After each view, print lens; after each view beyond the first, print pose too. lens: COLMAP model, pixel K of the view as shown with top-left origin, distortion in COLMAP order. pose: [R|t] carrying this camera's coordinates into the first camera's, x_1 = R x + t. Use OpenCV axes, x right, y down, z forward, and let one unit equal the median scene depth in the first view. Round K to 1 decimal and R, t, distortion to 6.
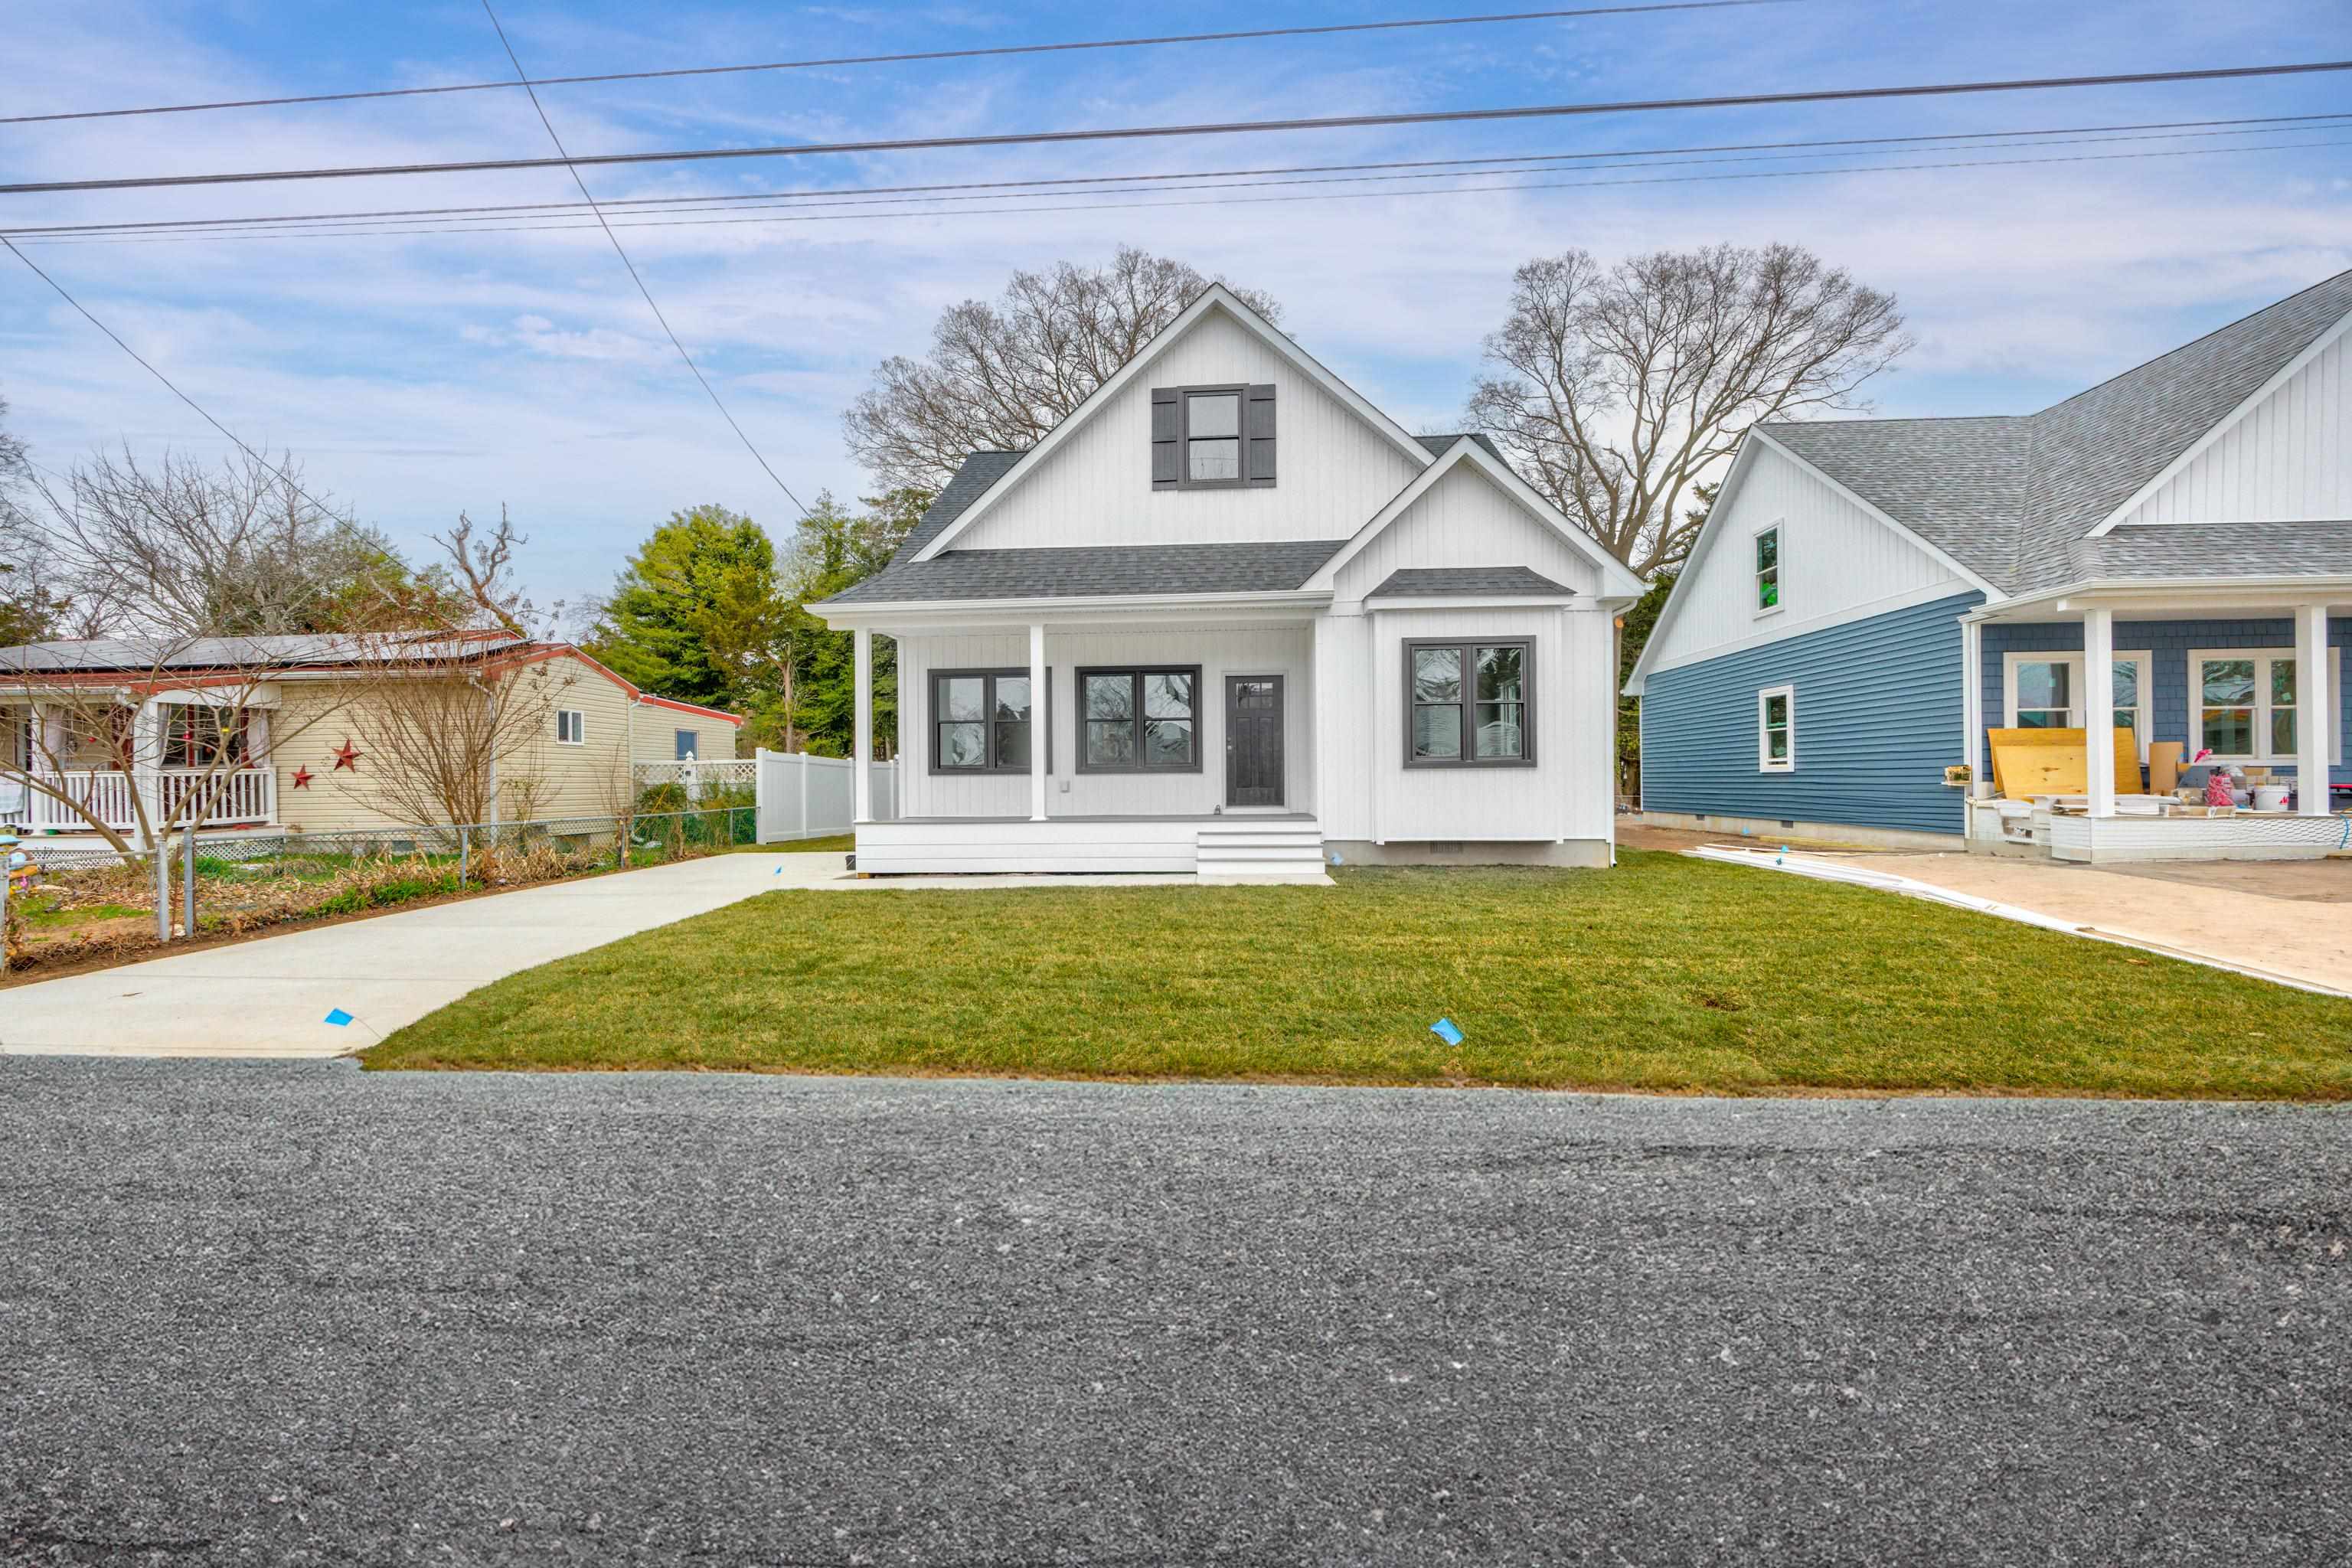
lens RADIAL K [[904.4, 0, 1176.0], [0, 904.4, 784.0], [0, 0, 1]] dist [-0.007665, -0.000037]
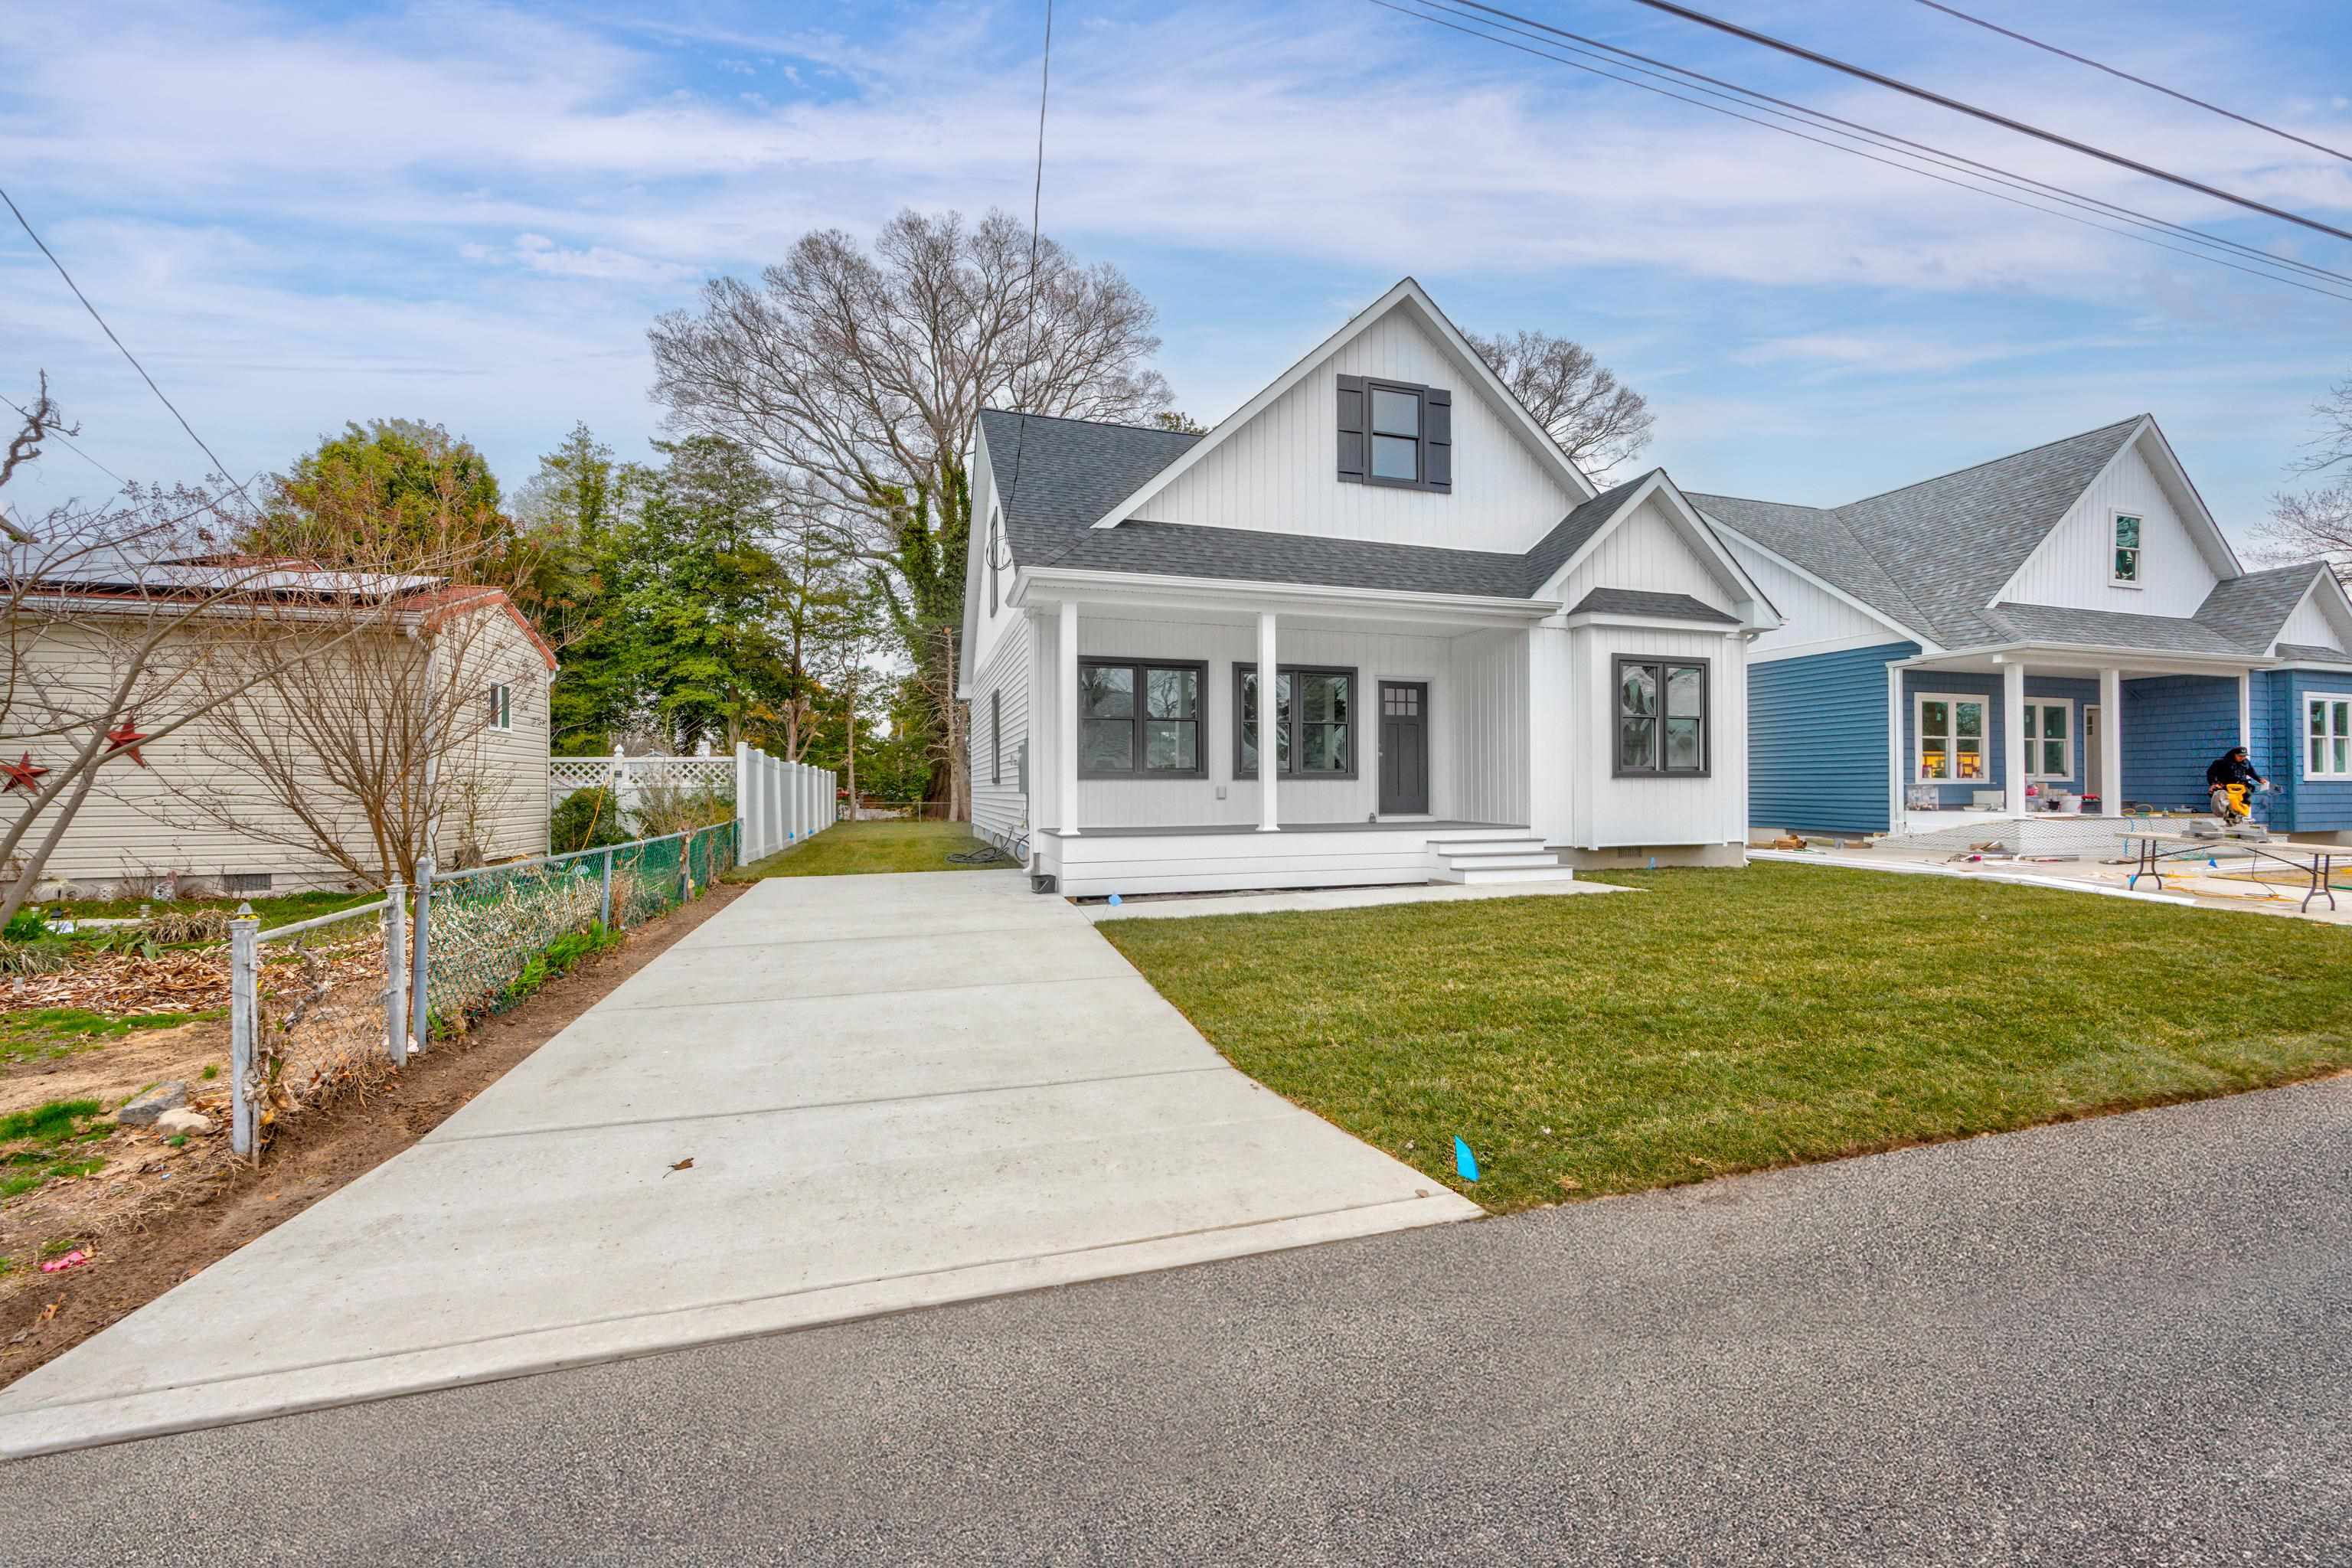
lens RADIAL K [[904.4, 0, 1176.0], [0, 904.4, 784.0], [0, 0, 1]] dist [-0.007665, -0.000037]
pose [[0.931110, 0.007766, 0.364655, -0.531509], [-0.004265, 0.999937, -0.010405, 0.003067], [-0.364713, 0.008133, 0.931084, 0.185046]]
